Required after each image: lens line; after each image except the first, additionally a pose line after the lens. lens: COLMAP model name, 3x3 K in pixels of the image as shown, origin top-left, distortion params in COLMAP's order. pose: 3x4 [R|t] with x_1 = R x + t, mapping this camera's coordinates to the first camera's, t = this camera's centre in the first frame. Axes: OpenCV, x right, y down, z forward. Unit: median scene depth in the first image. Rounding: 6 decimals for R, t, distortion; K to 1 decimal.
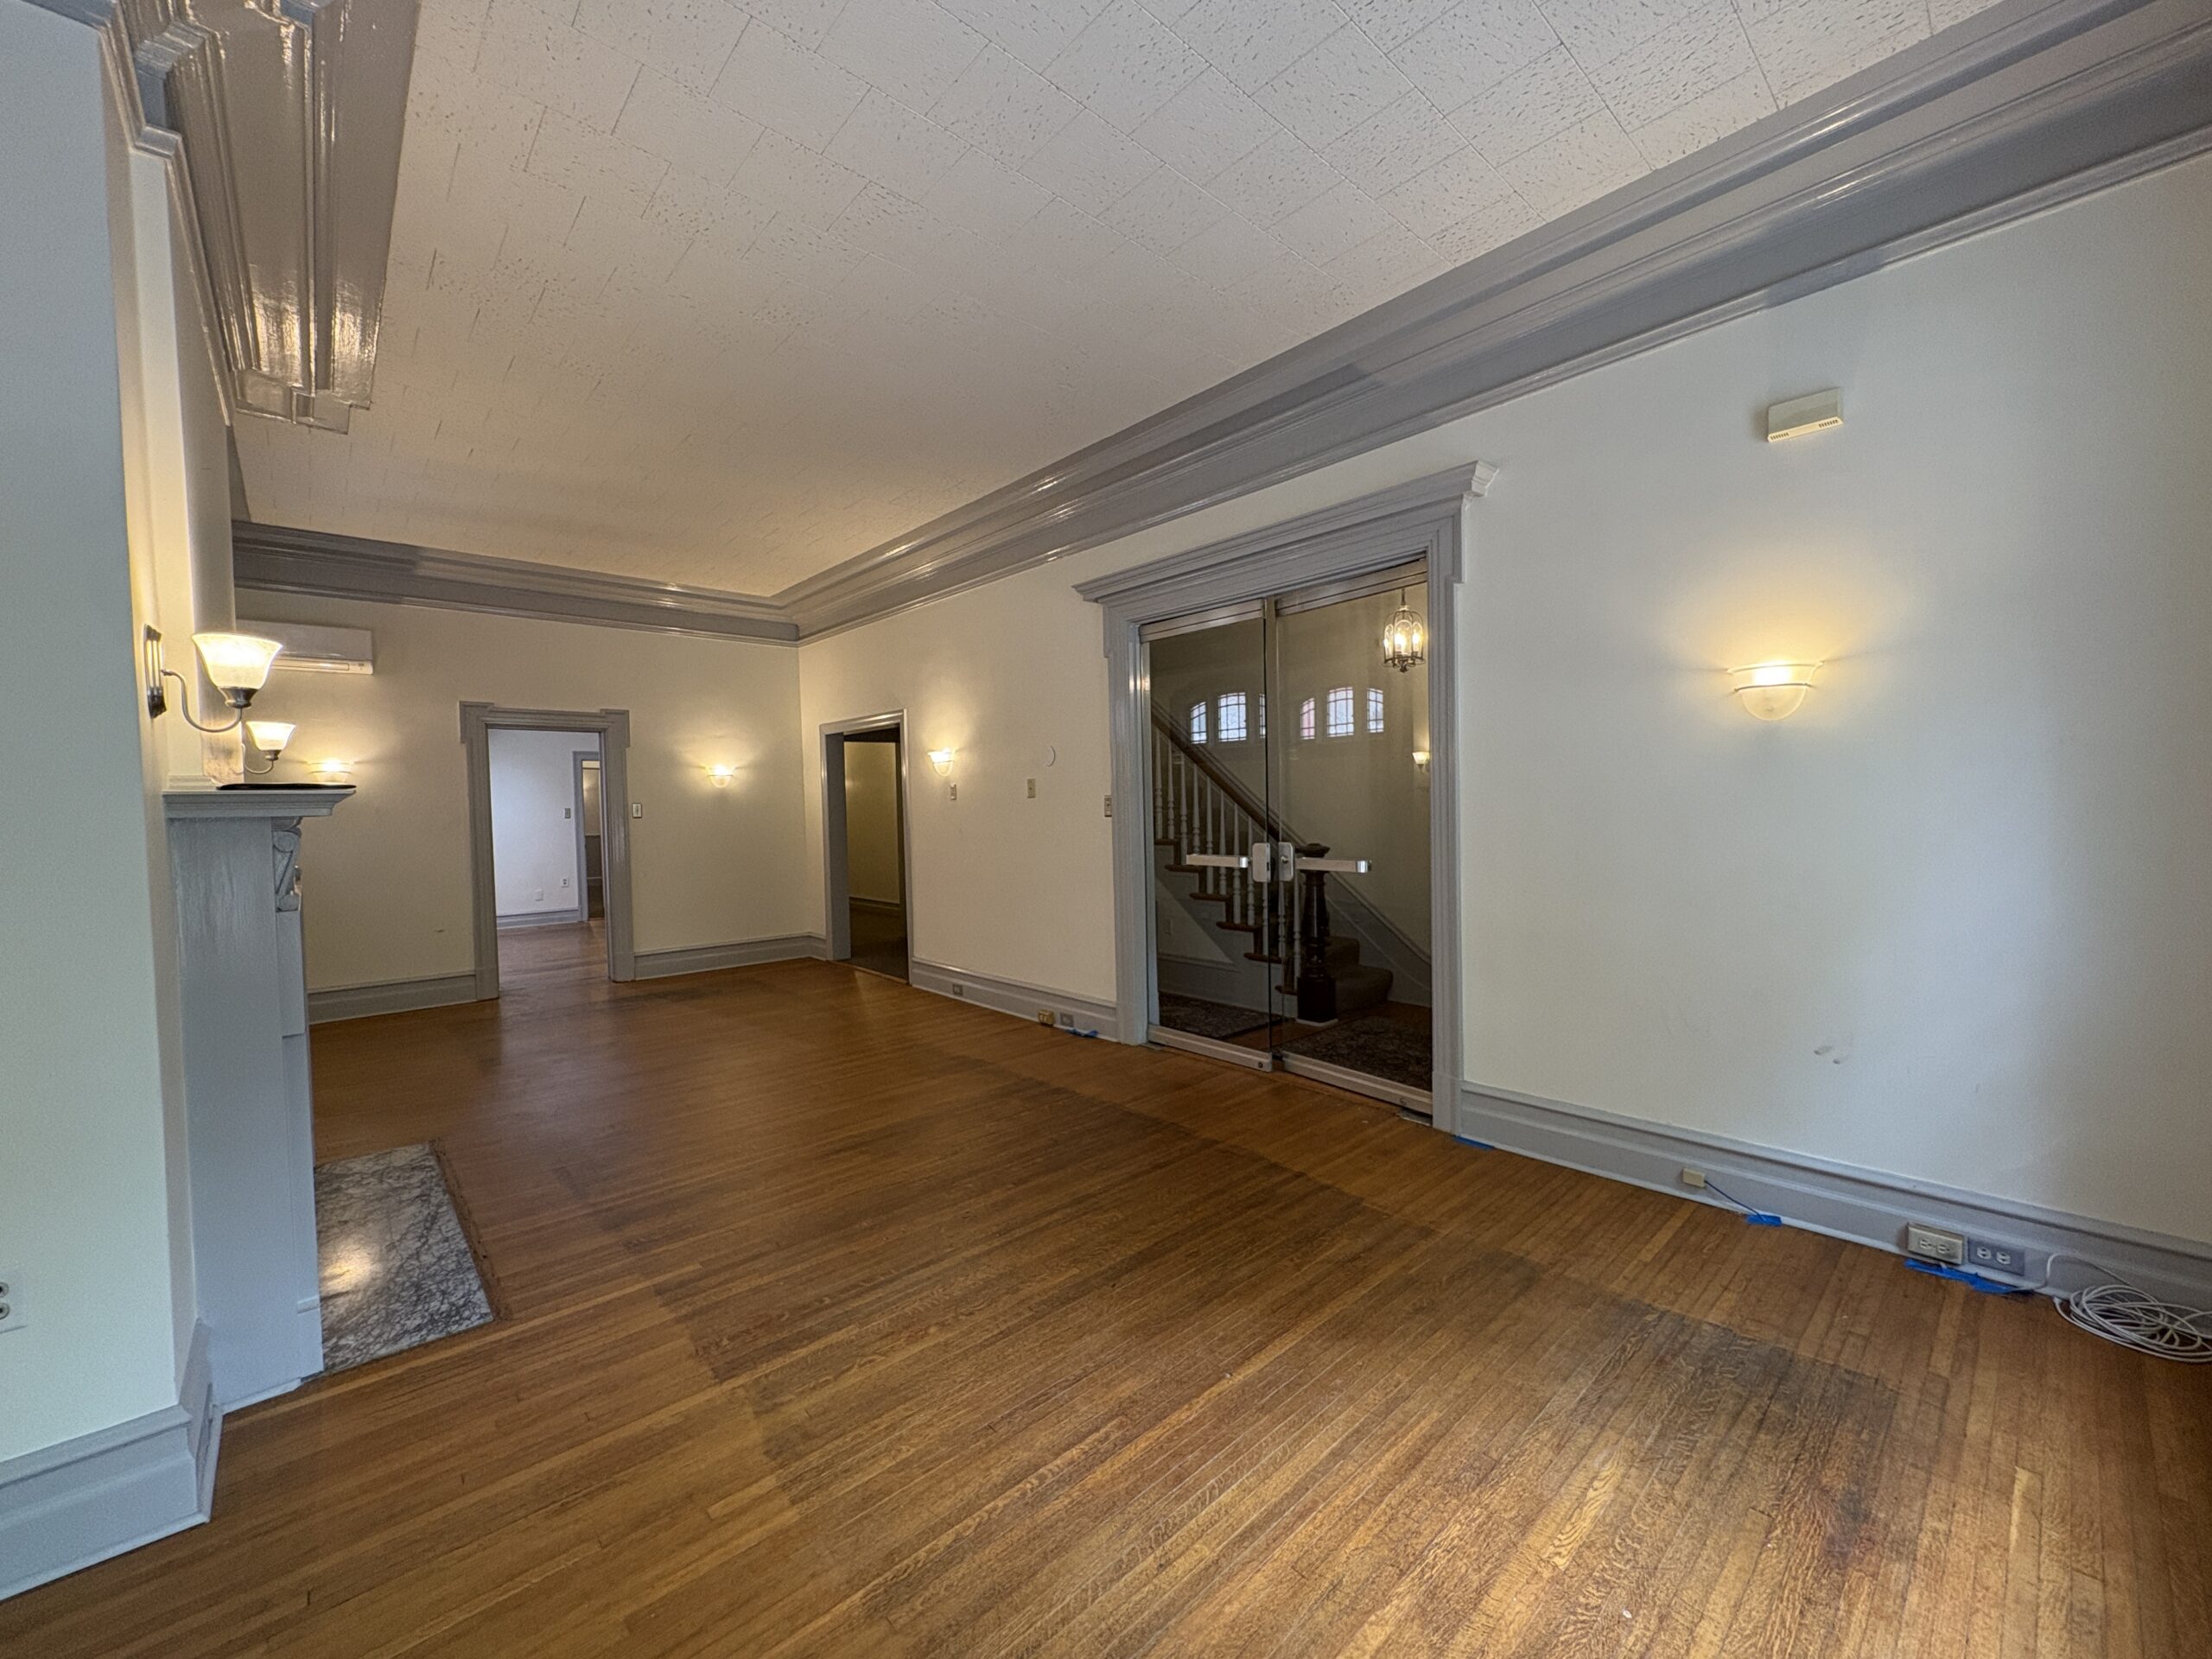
lens RADIAL K [[888.2, 0, 1116.9], [0, 888.2, 838.4], [0, 0, 1]] dist [0.000105, 0.000163]
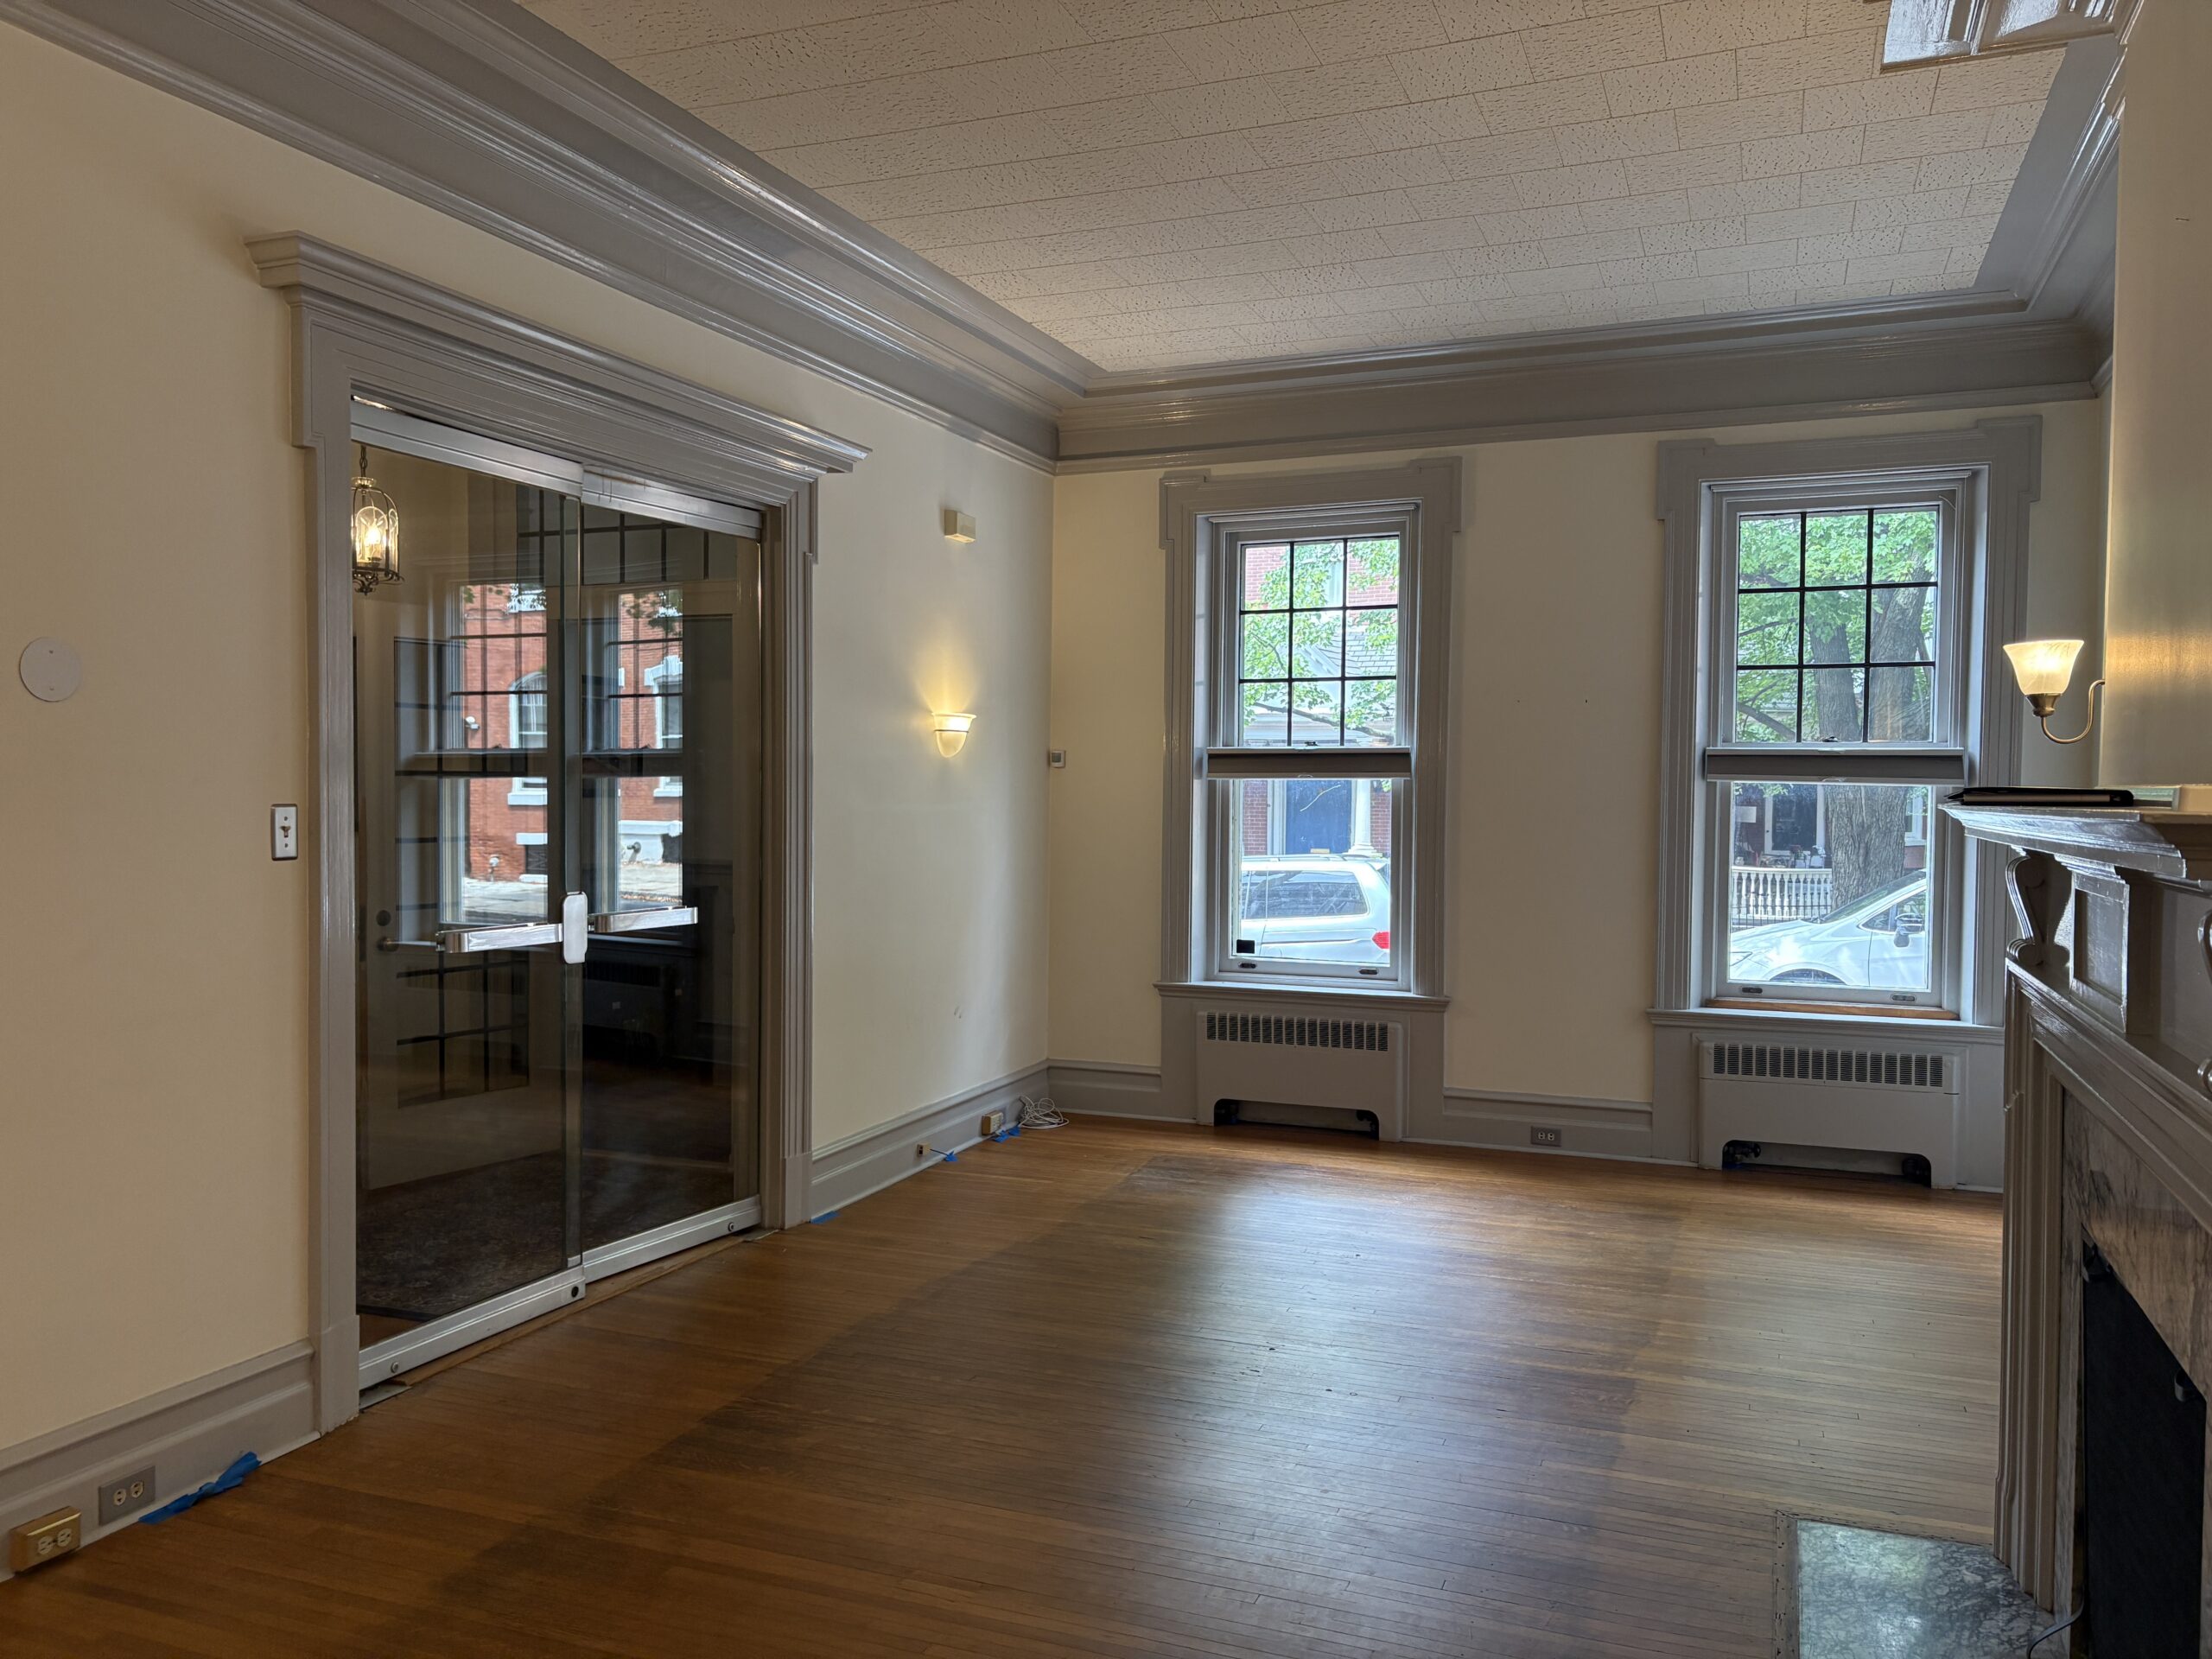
lens RADIAL K [[1699.6, 0, 1092.8], [0, 1699.6, 831.0], [0, 0, 1]] dist [0.042624, -0.034771]
pose [[-0.429758, -0.007235, 0.902915, -1.300887], [0.038655, 0.998904, 0.026403, -0.069146], [-0.902116, 0.046249, -0.429008, 1.581866]]
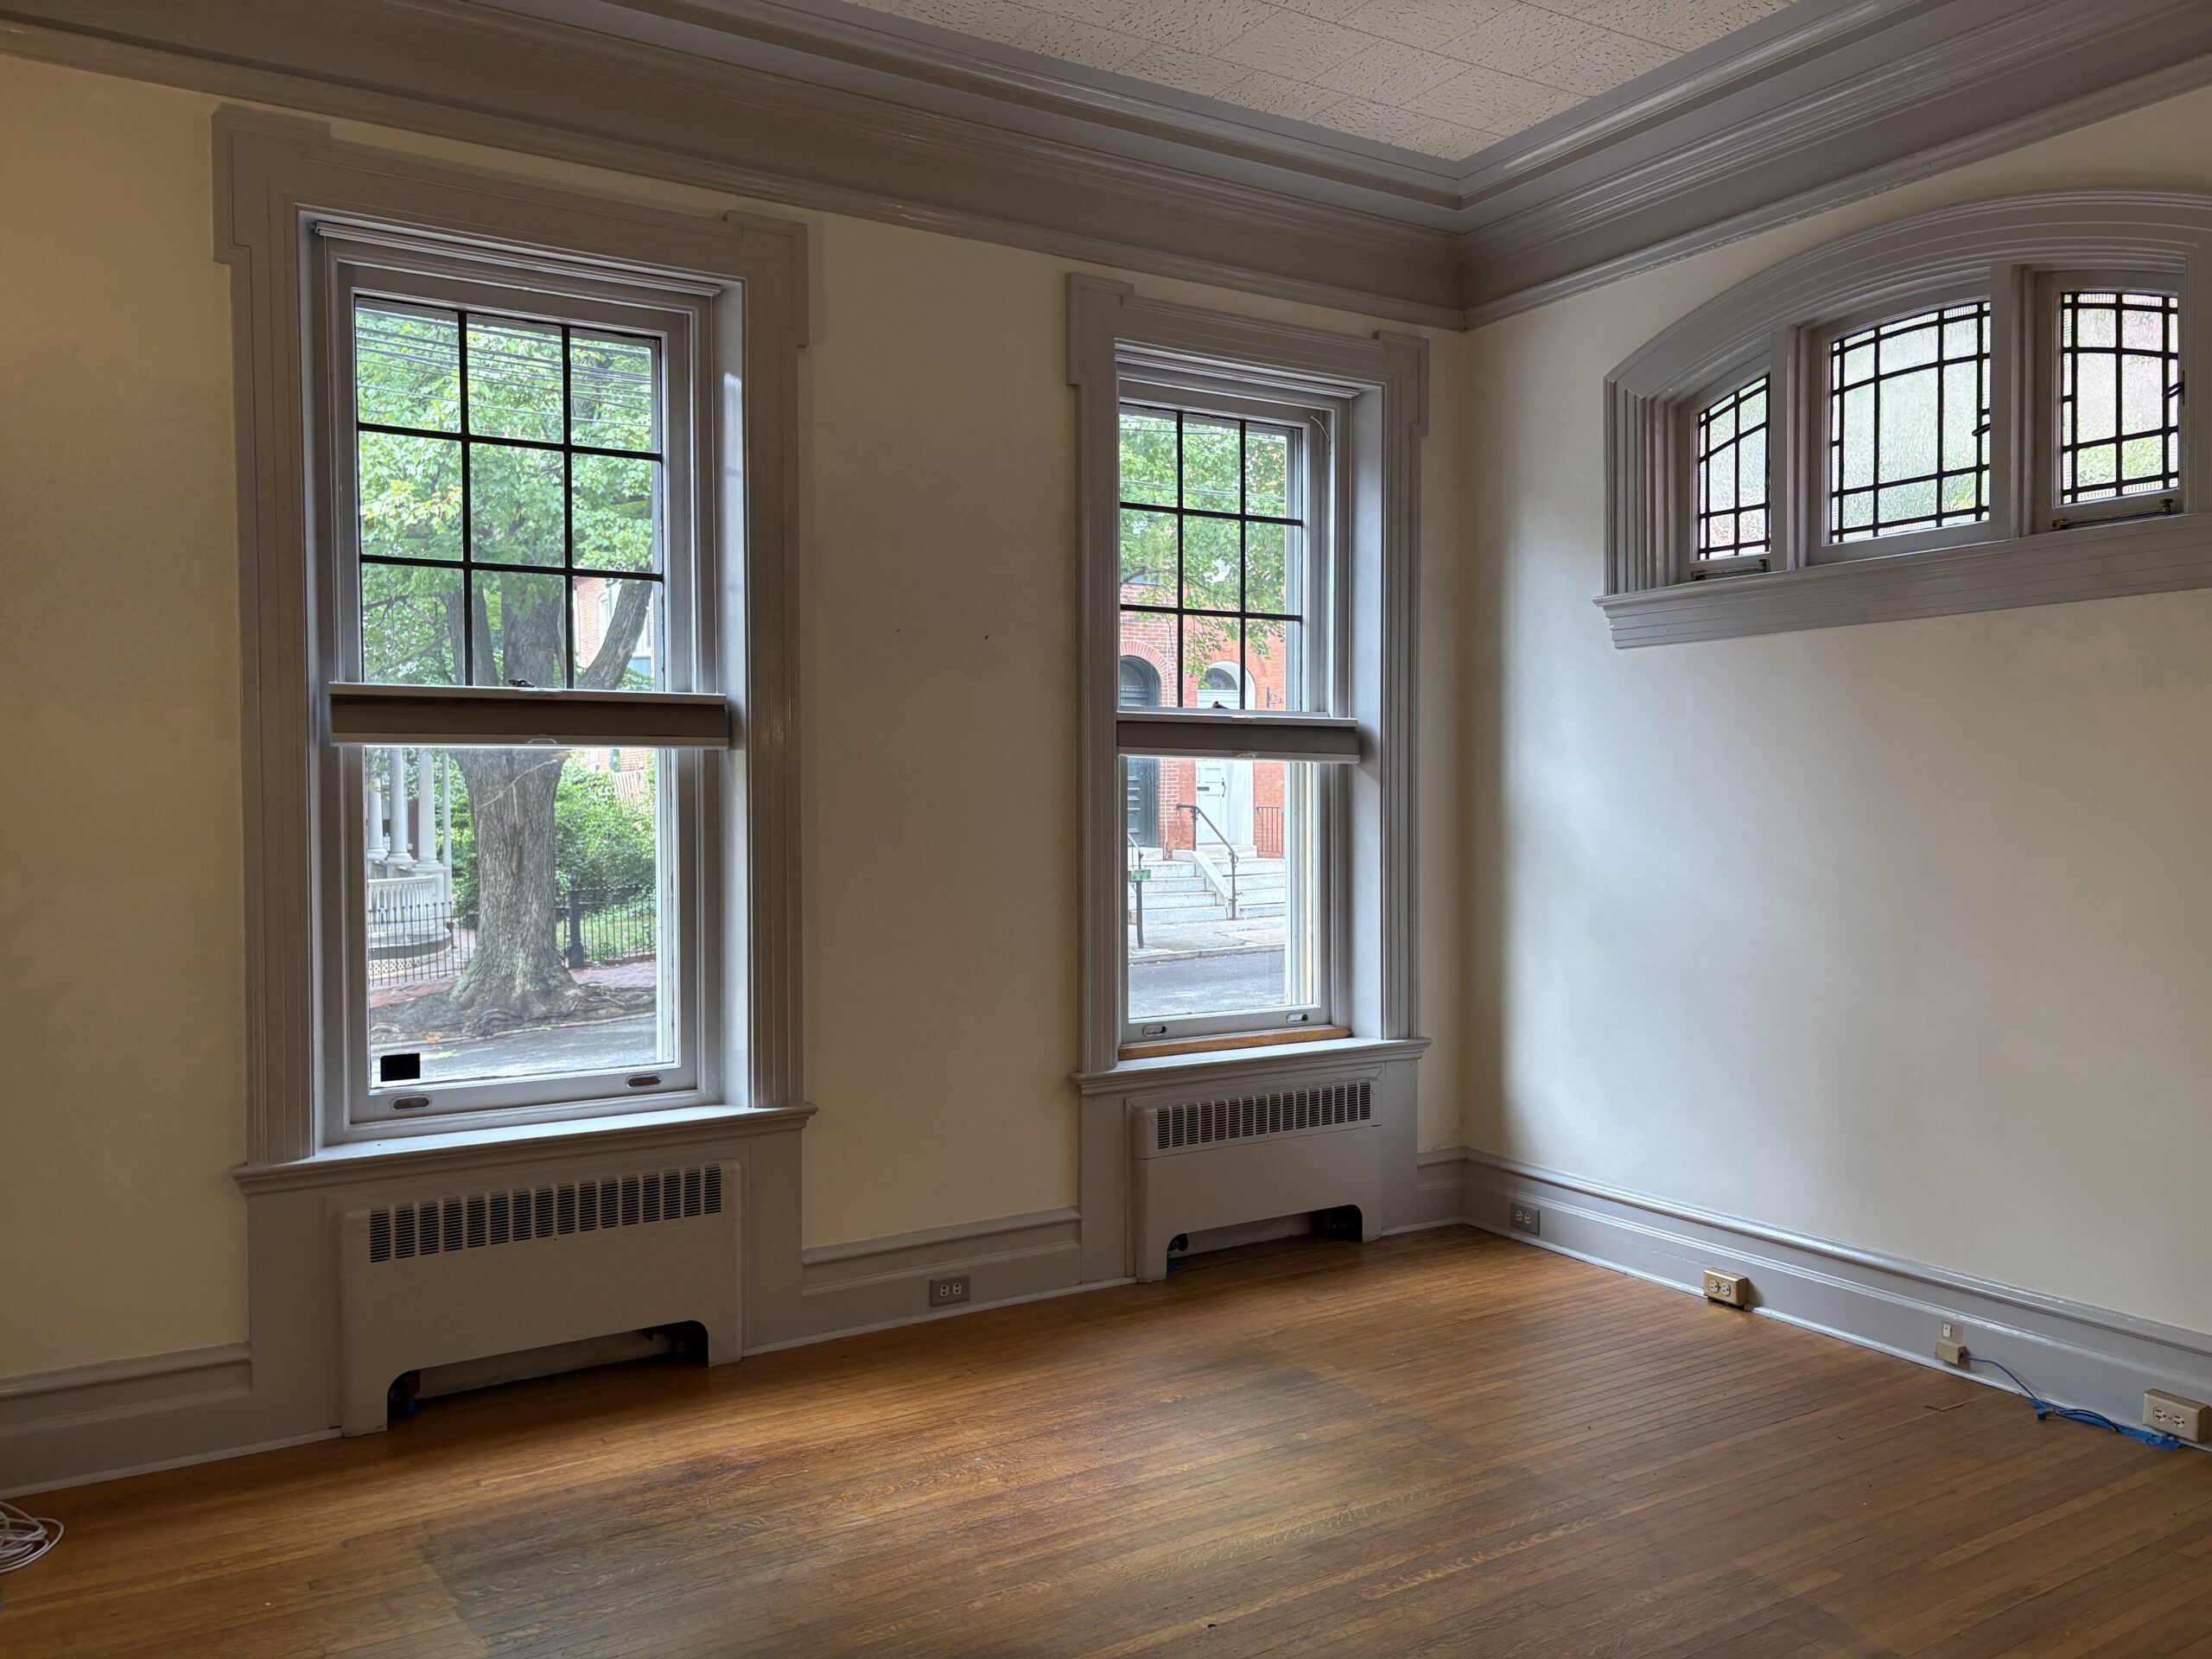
lens RADIAL K [[1699.6, 0, 1160.4], [0, 1699.6, 823.3], [0, 0, 1]] dist [0.042624, -0.034771]
pose [[-0.983545, 0.021707, 0.179354, -0.059246], [0.031921, 0.998017, 0.054257, -0.065401], [-0.177821, 0.059089, -0.982287, 1.503200]]
